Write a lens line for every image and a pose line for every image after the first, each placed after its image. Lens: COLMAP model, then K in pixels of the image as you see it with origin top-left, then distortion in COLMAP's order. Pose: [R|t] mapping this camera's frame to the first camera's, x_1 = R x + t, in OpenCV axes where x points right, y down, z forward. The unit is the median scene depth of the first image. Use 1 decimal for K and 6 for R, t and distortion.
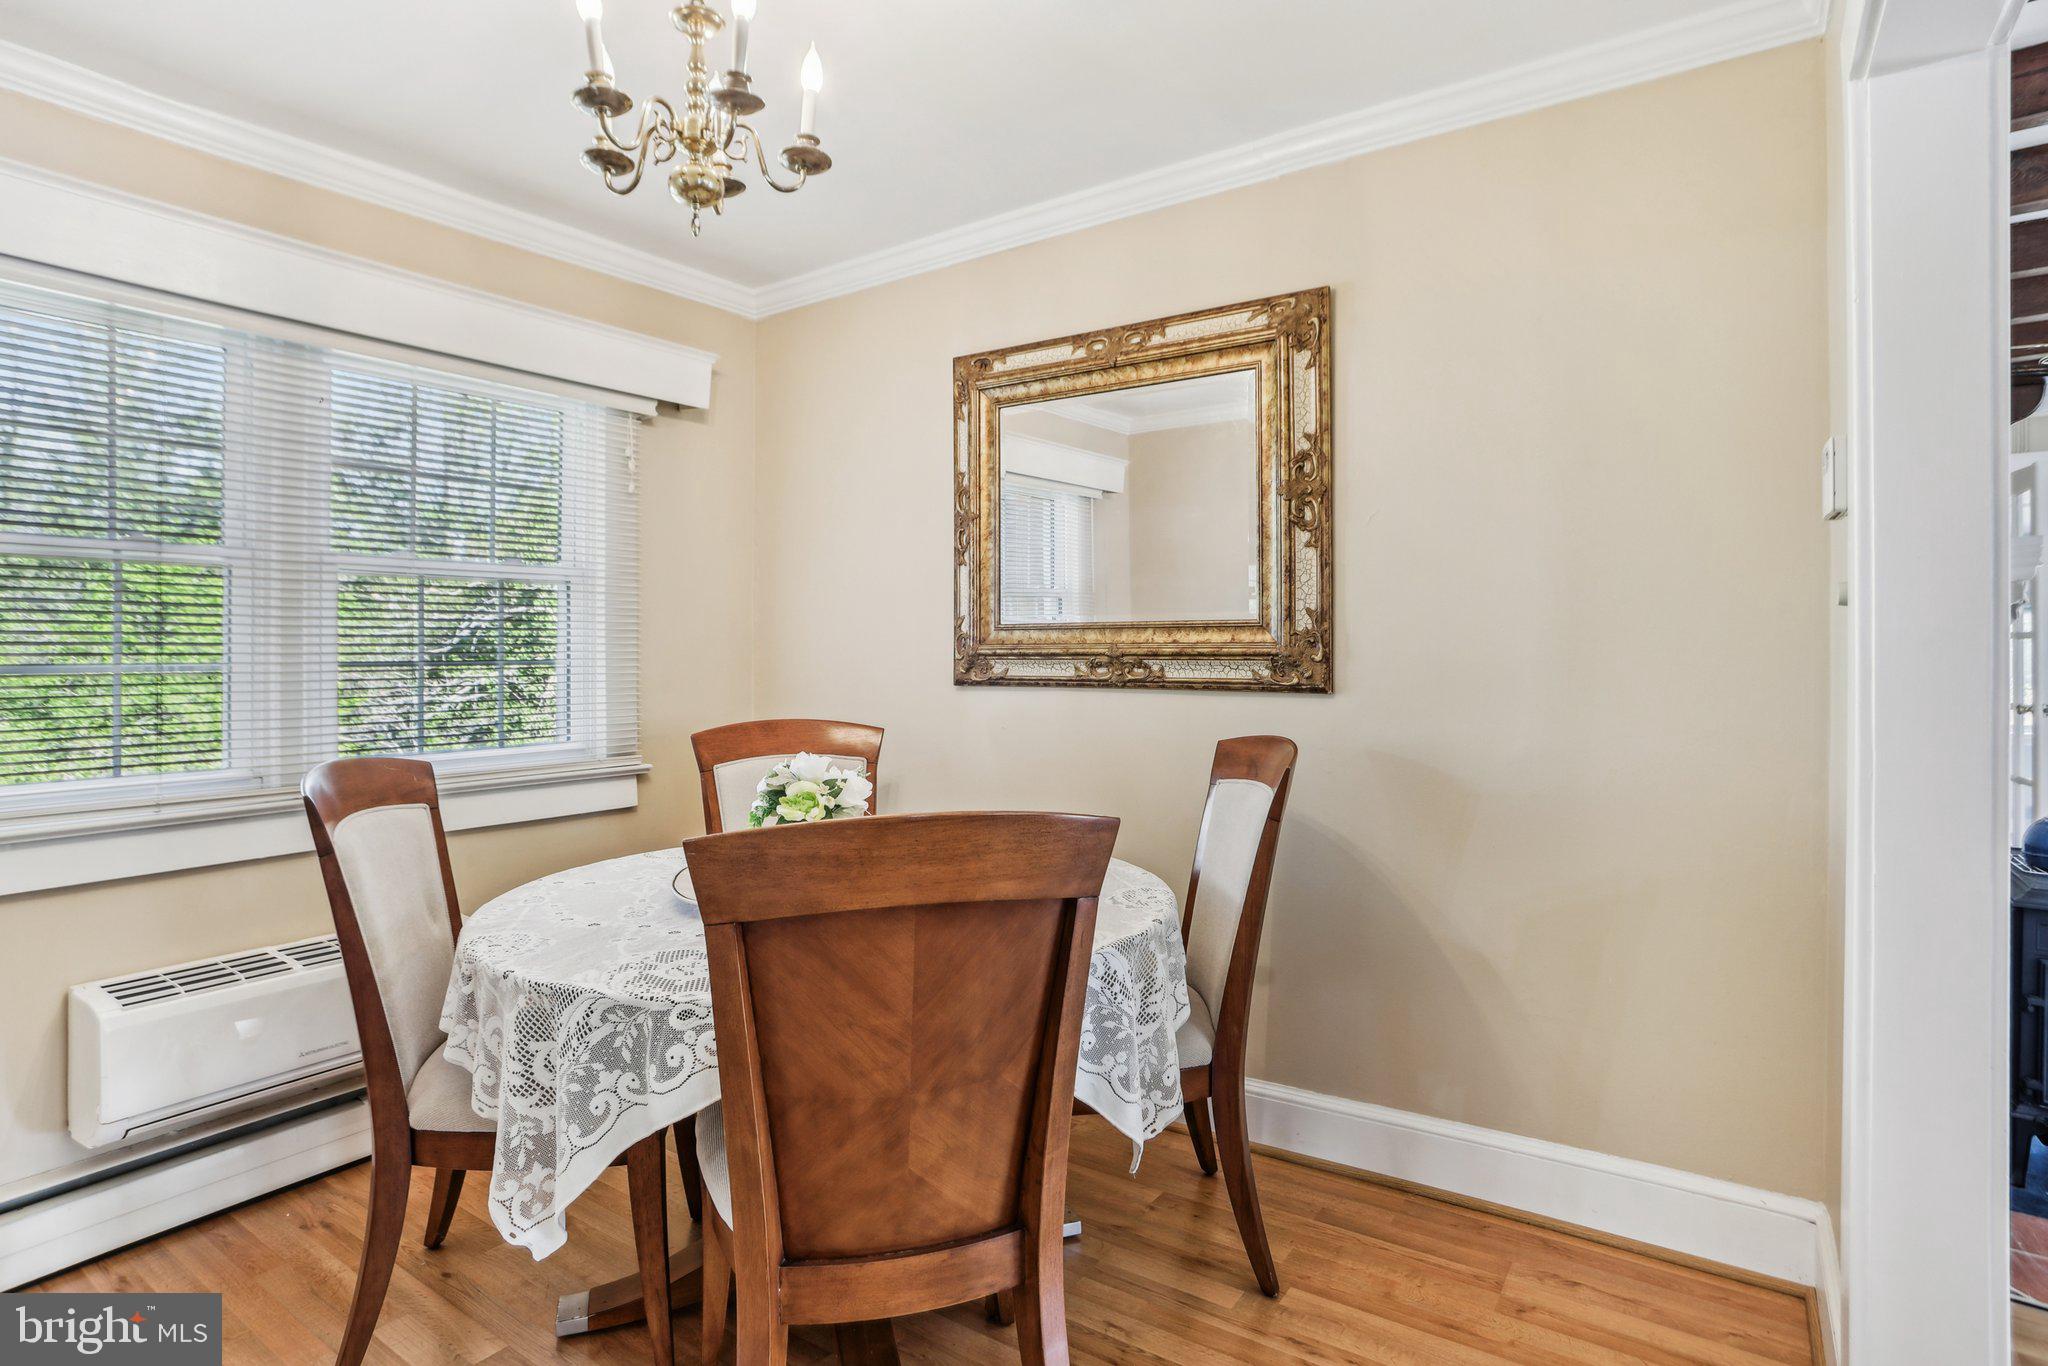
lens RADIAL K [[1056.6, 0, 1020.0], [0, 1056.6, 669.2], [0, 0, 1]] dist [-0.043981, 0.007946]
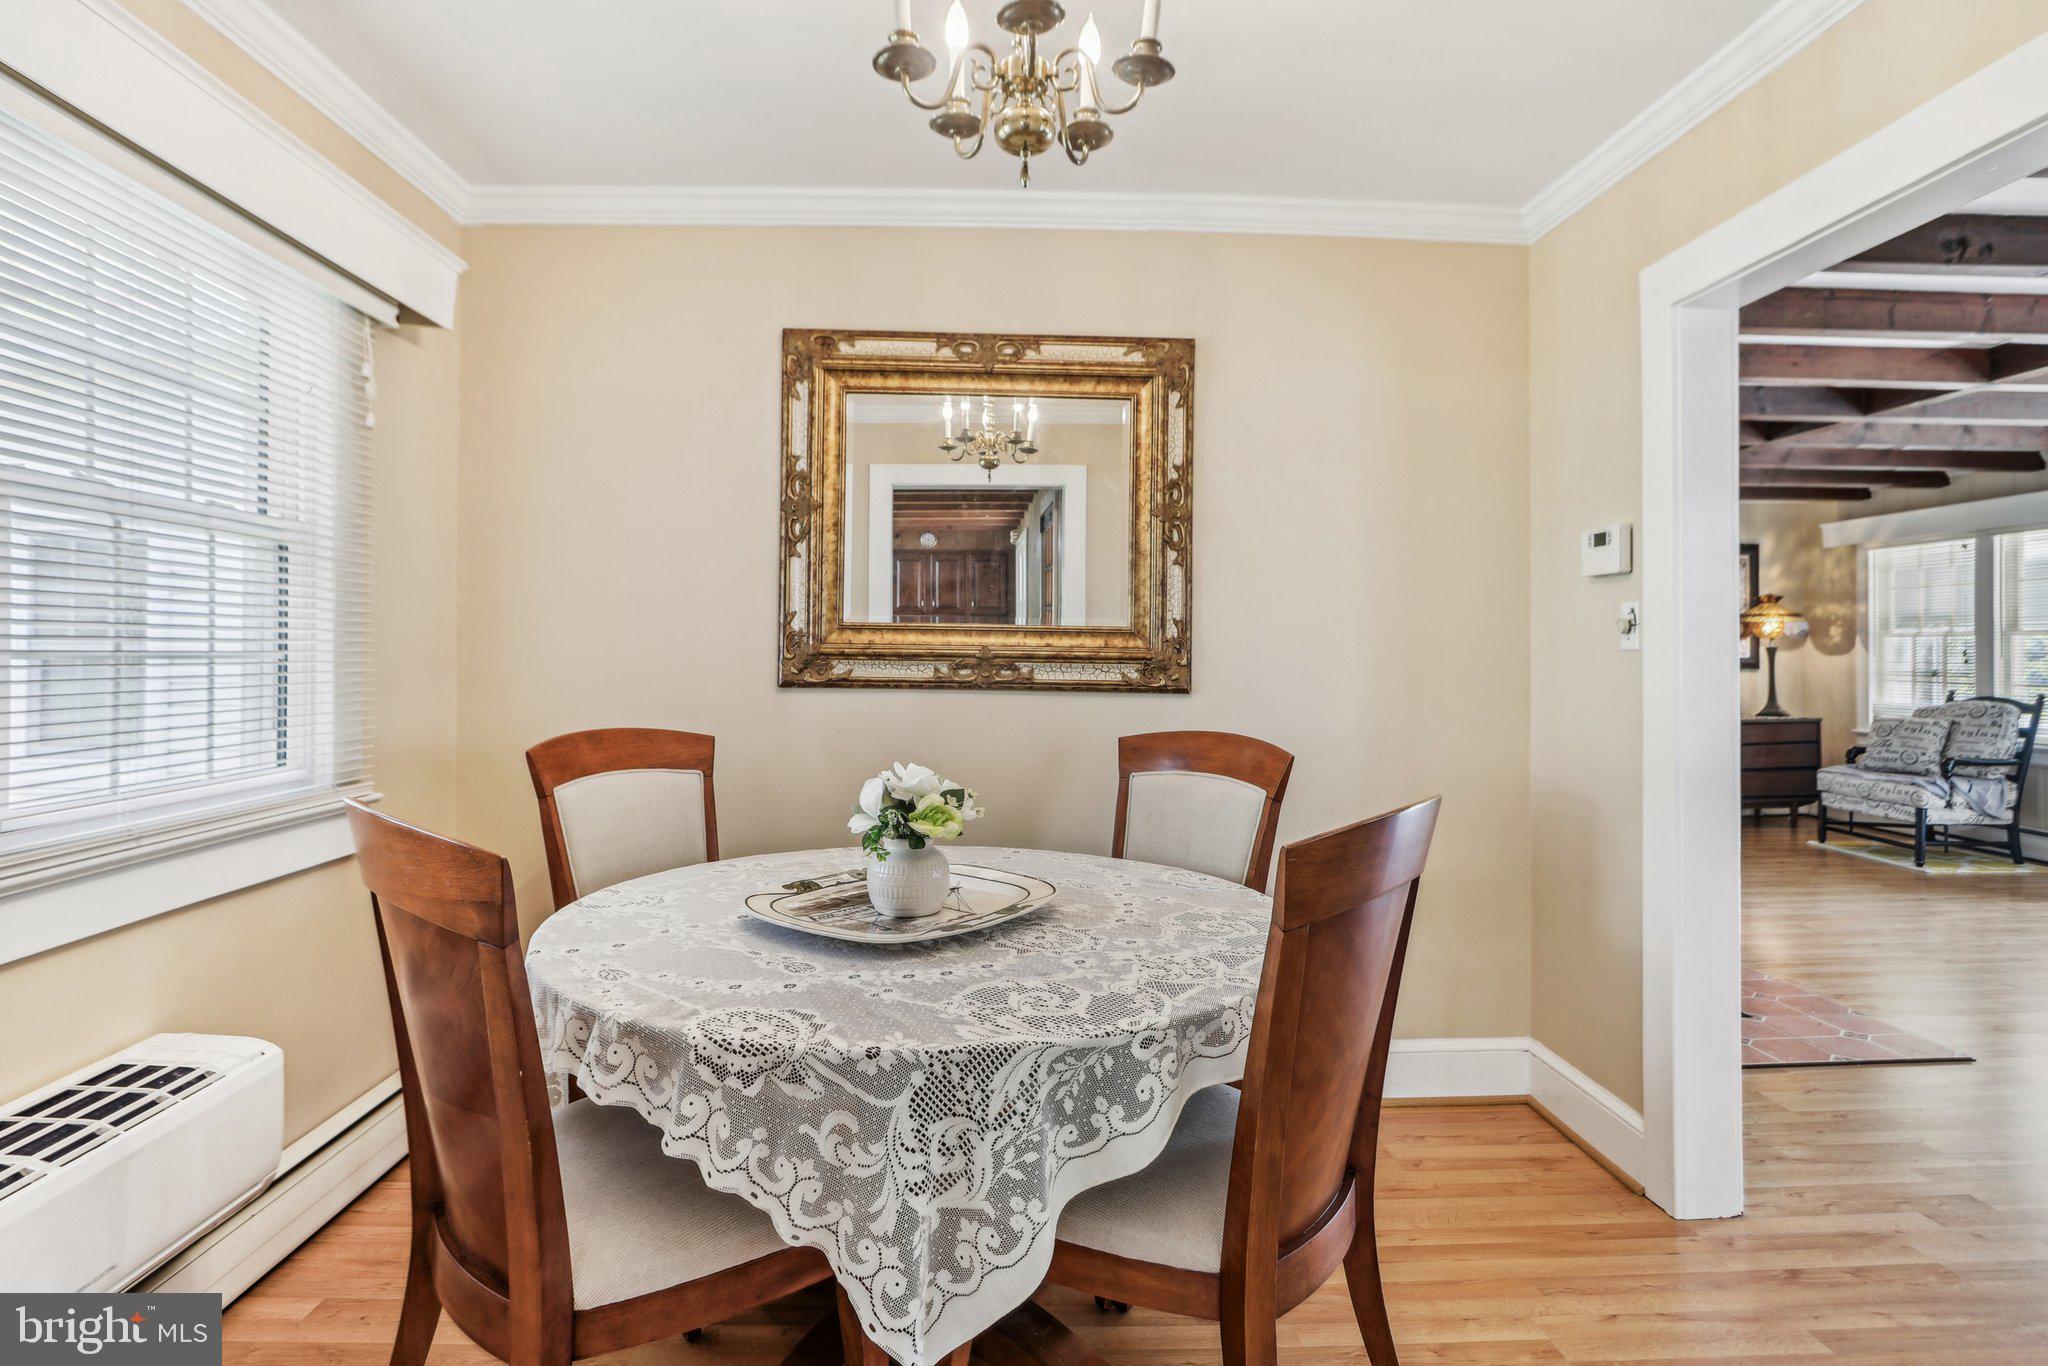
lens RADIAL K [[1056.6, 0, 1020.9], [0, 1056.6, 673.8], [0, 0, 1]] dist [-0.043981, 0.007946]
pose [[0.810262, 0.004778, 0.586048, -0.500278], [-0.006196, 0.999981, 0.000414, 0.002159], [-0.586035, -0.003967, 0.810276, 0.164544]]
